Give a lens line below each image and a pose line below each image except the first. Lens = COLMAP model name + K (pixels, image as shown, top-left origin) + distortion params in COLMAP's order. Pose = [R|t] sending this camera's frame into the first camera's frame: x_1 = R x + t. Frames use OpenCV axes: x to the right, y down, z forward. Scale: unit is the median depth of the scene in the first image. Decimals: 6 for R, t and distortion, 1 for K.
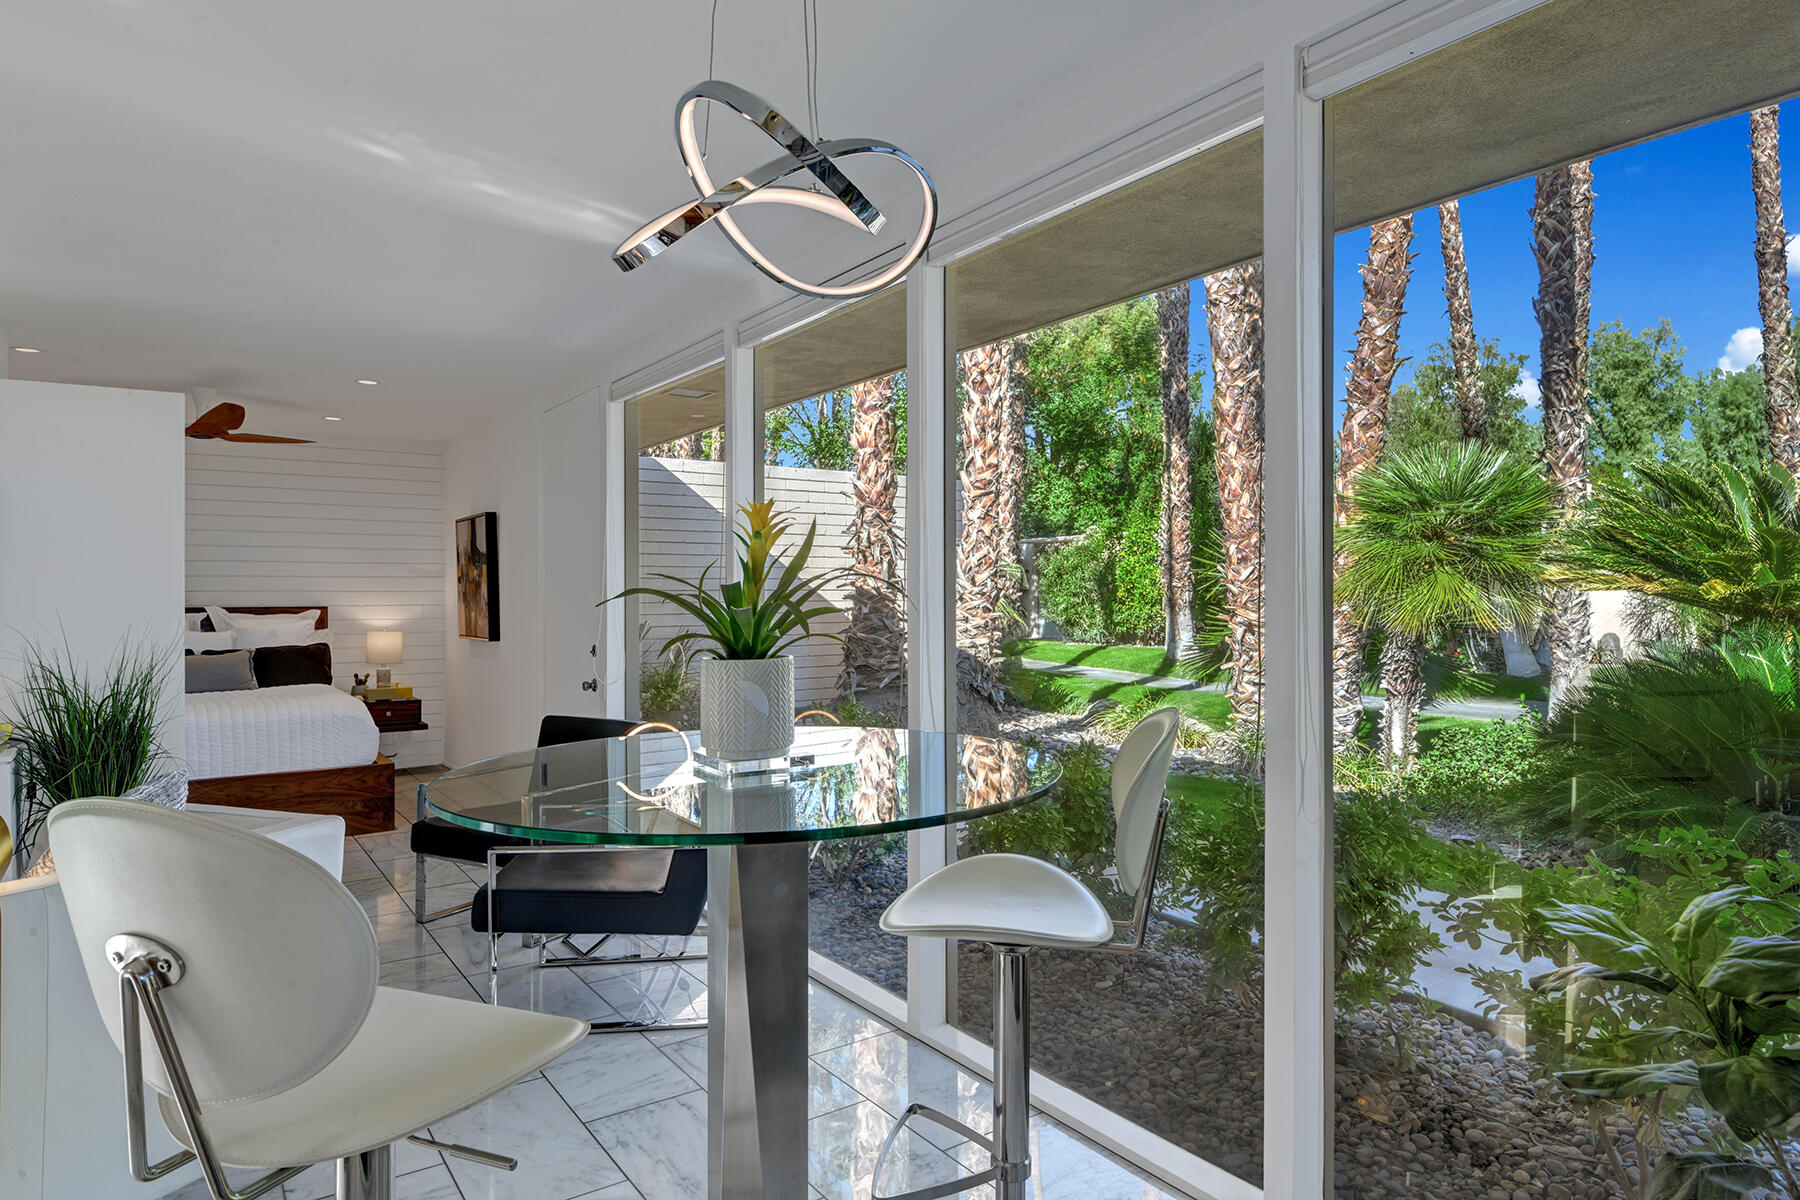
lens RADIAL K [[1056.3, 0, 905.7], [0, 1056.3, 604.4], [0, 0, 1]] dist [0.001879, -0.006554]
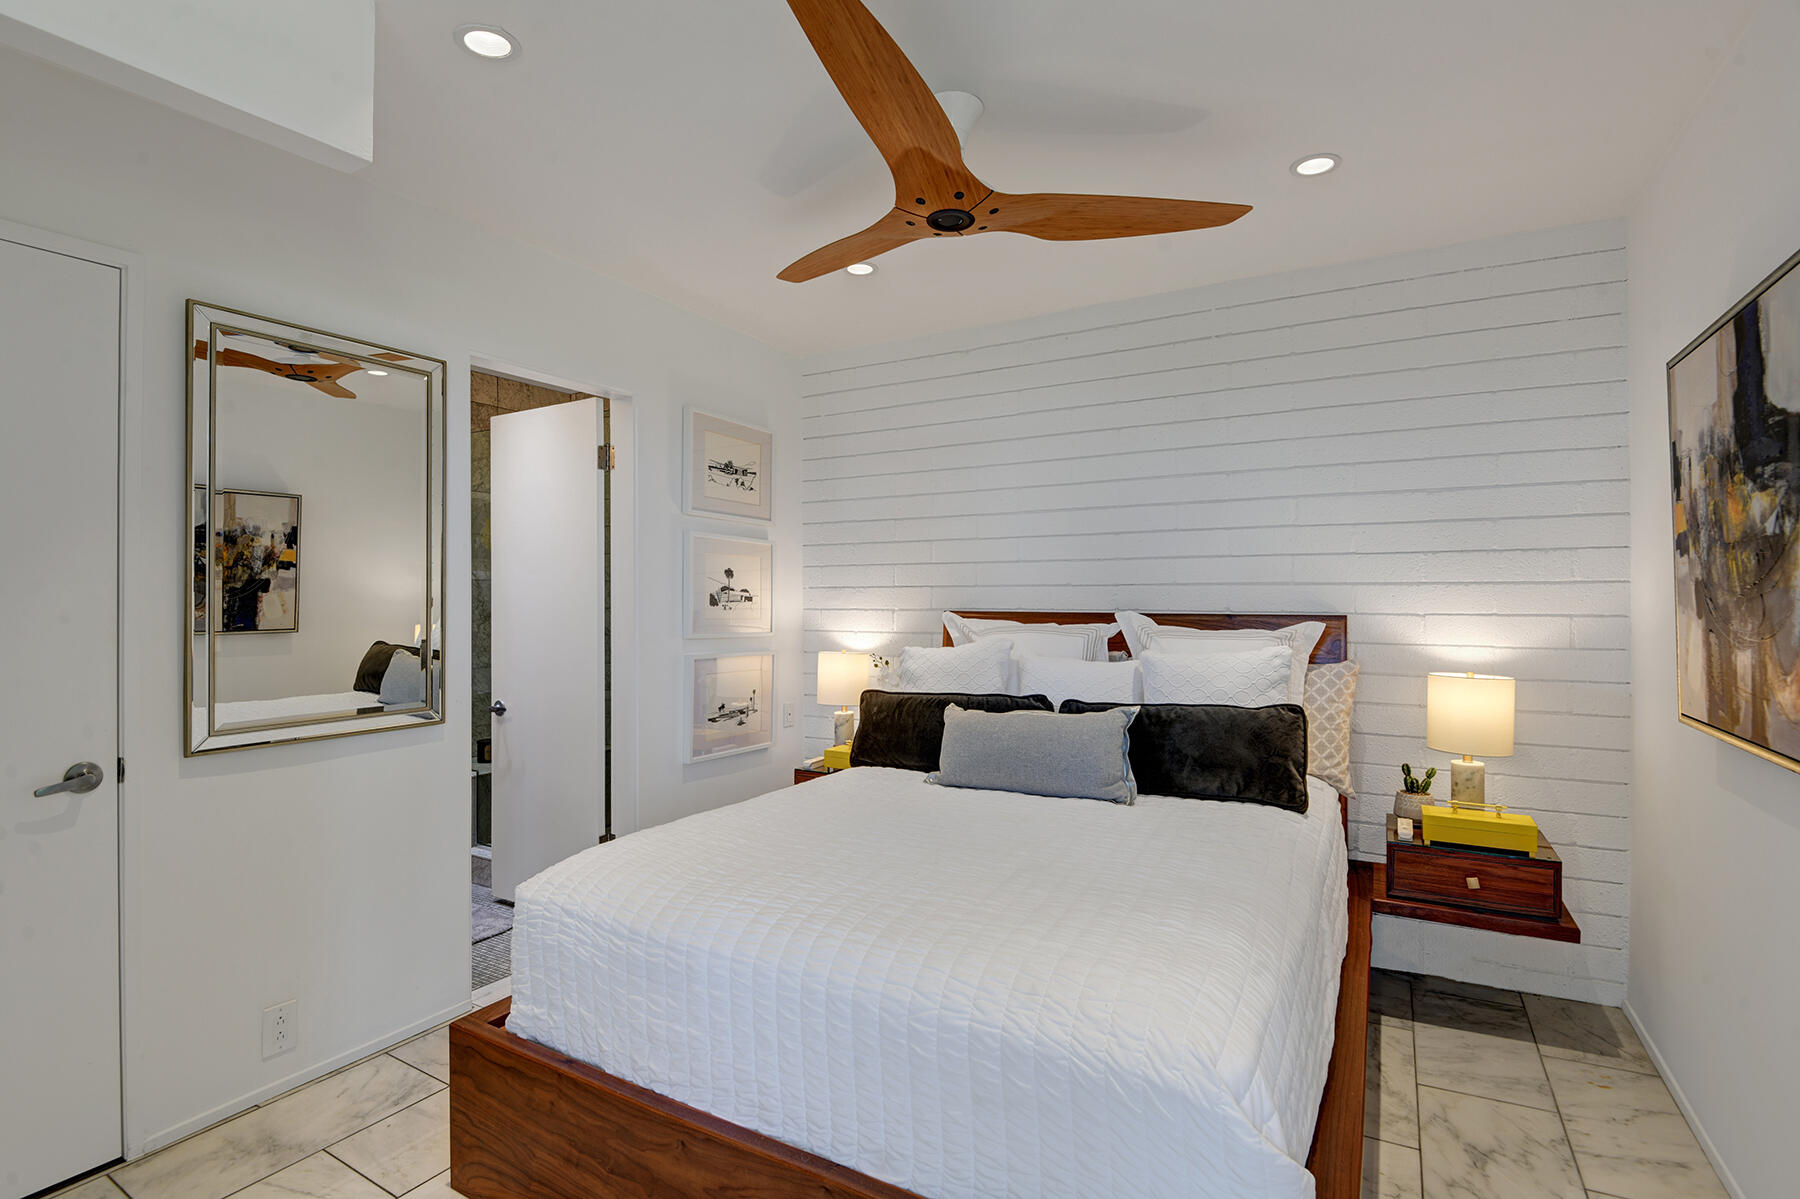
lens RADIAL K [[829.4, 0, 915.1], [0, 829.4, 583.1], [0, 0, 1]] dist [-0.028967, -0.003670]
pose [[0.407498, -0.008437, -0.913167, -0.222899], [-0.002551, 0.999943, -0.010377, -0.006270], [0.913203, 0.006558, 0.407453, 0.520111]]
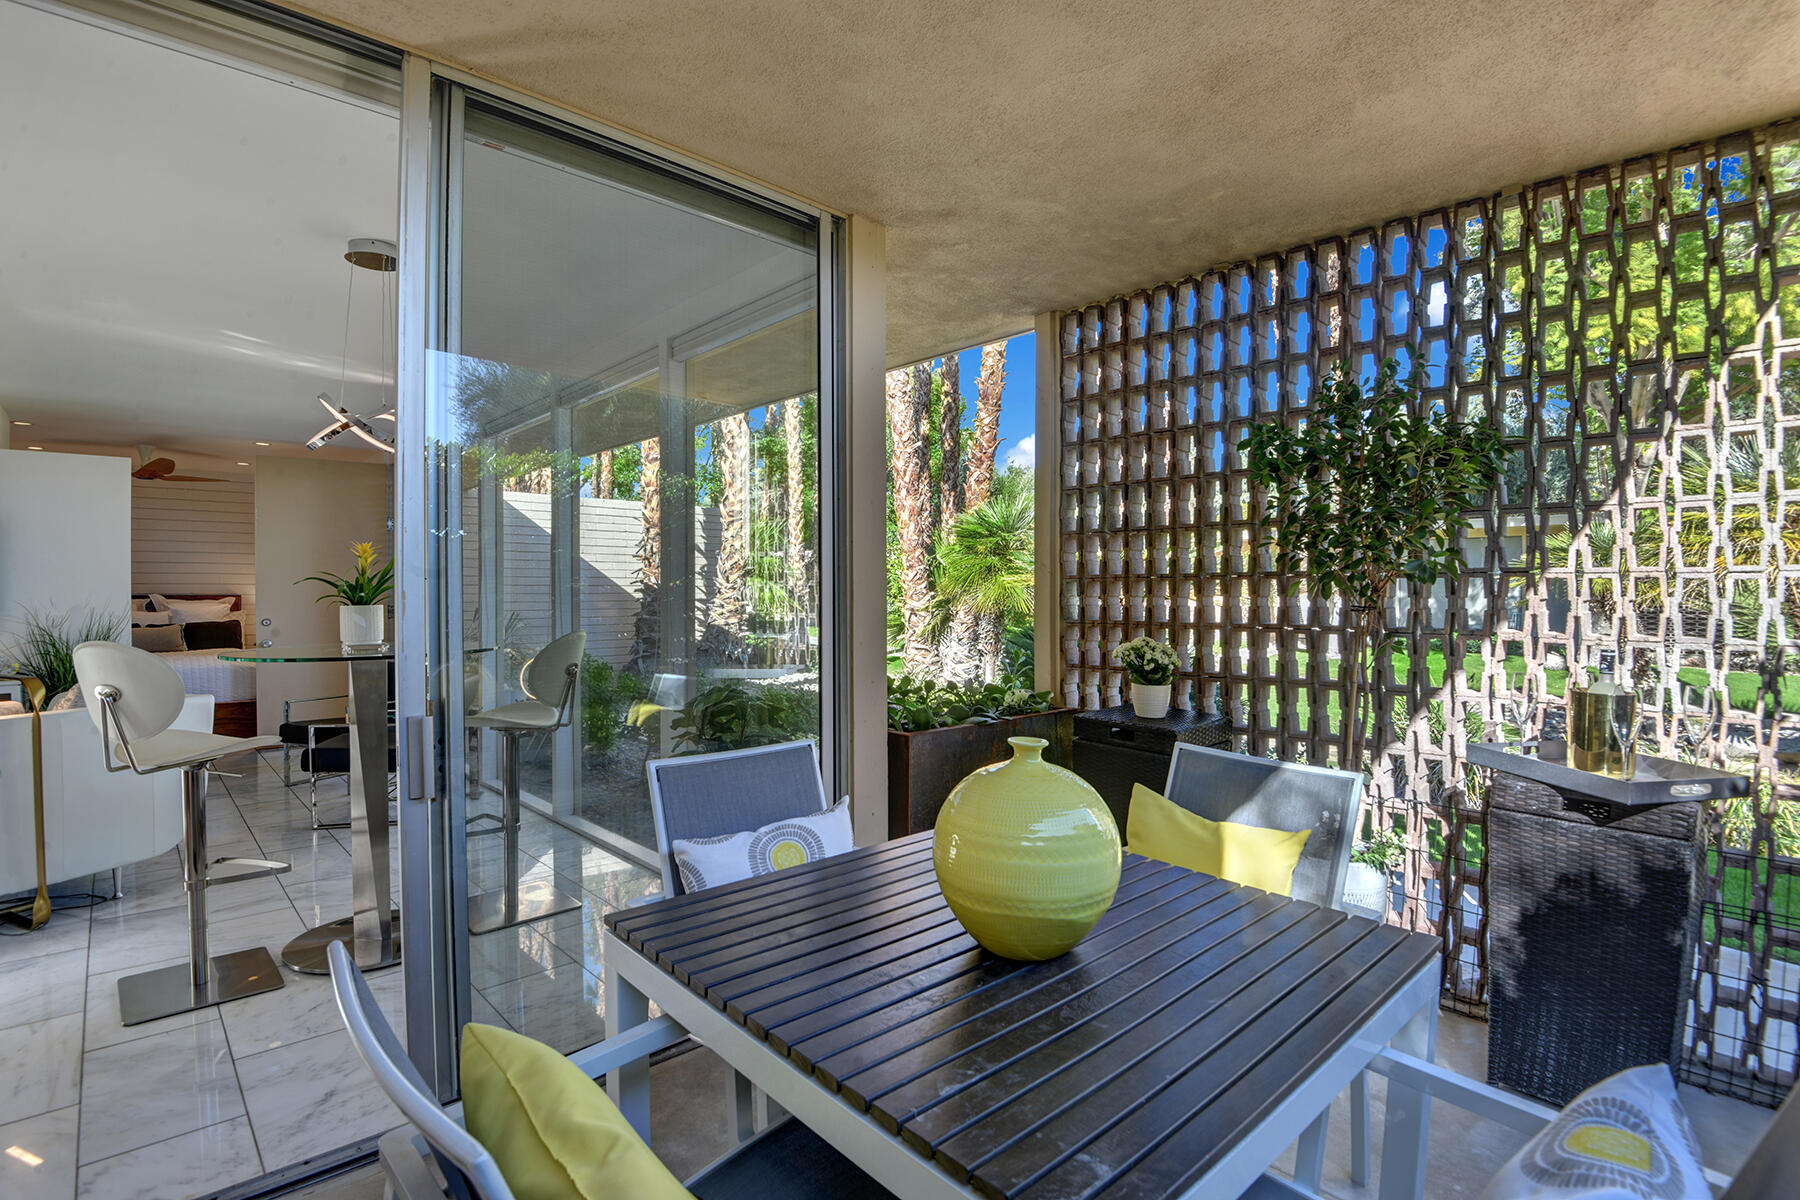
lens RADIAL K [[829.4, 0, 904.1], [0, 829.4, 604.0], [0, 0, 1]] dist [-0.028967, -0.003670]
pose [[0.986976, 0.001644, 0.160860, 0.123129], [-0.002509, 0.999983, 0.005178, 0.005069], [-0.160849, -0.005514, 0.986964, -0.174037]]
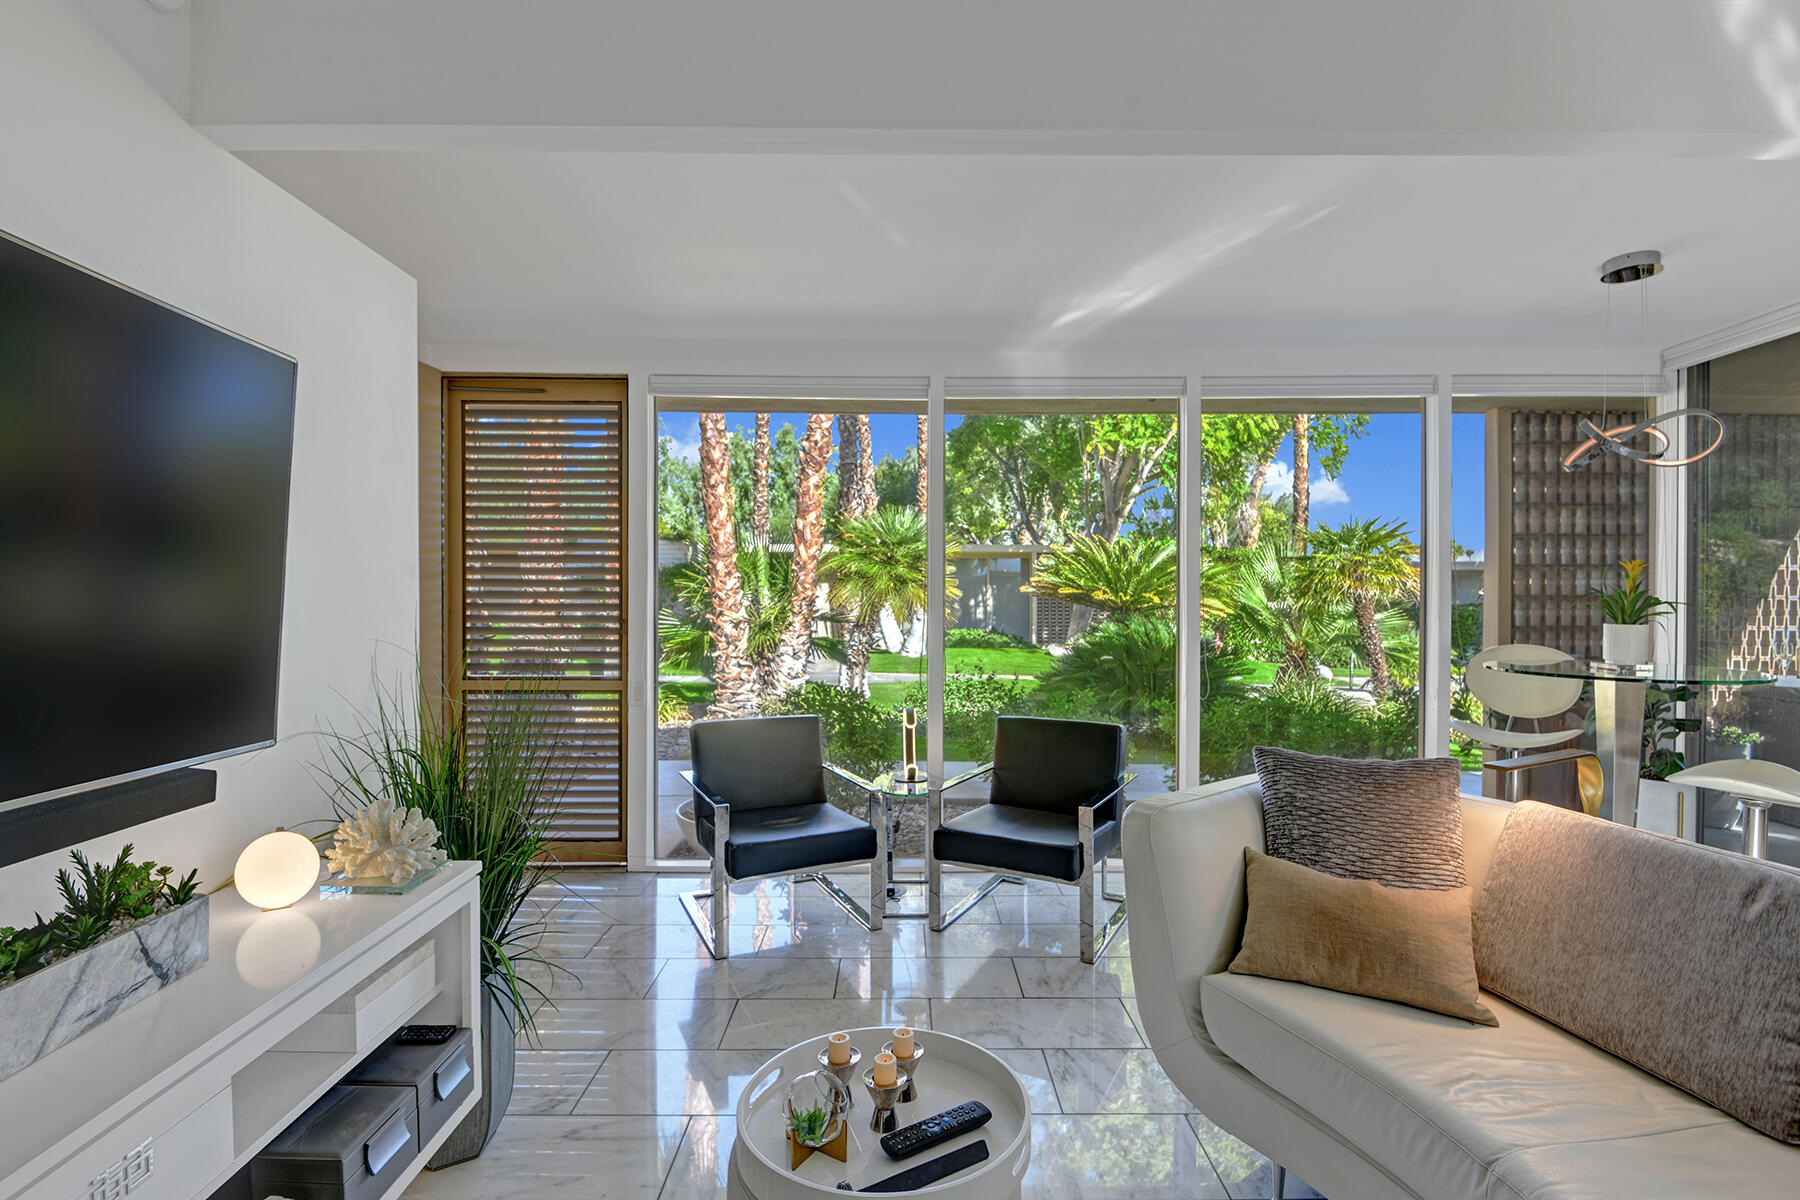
lens RADIAL K [[829.4, 0, 893.5], [0, 829.4, 608.4], [0, 0, 1]] dist [-0.028967, -0.003670]
pose [[0.589778, -0.002682, 0.807561, -0.415526], [0.001538, 0.999996, 0.002198, -0.000023], [-0.807564, -0.000054, 0.589780, 0.217616]]
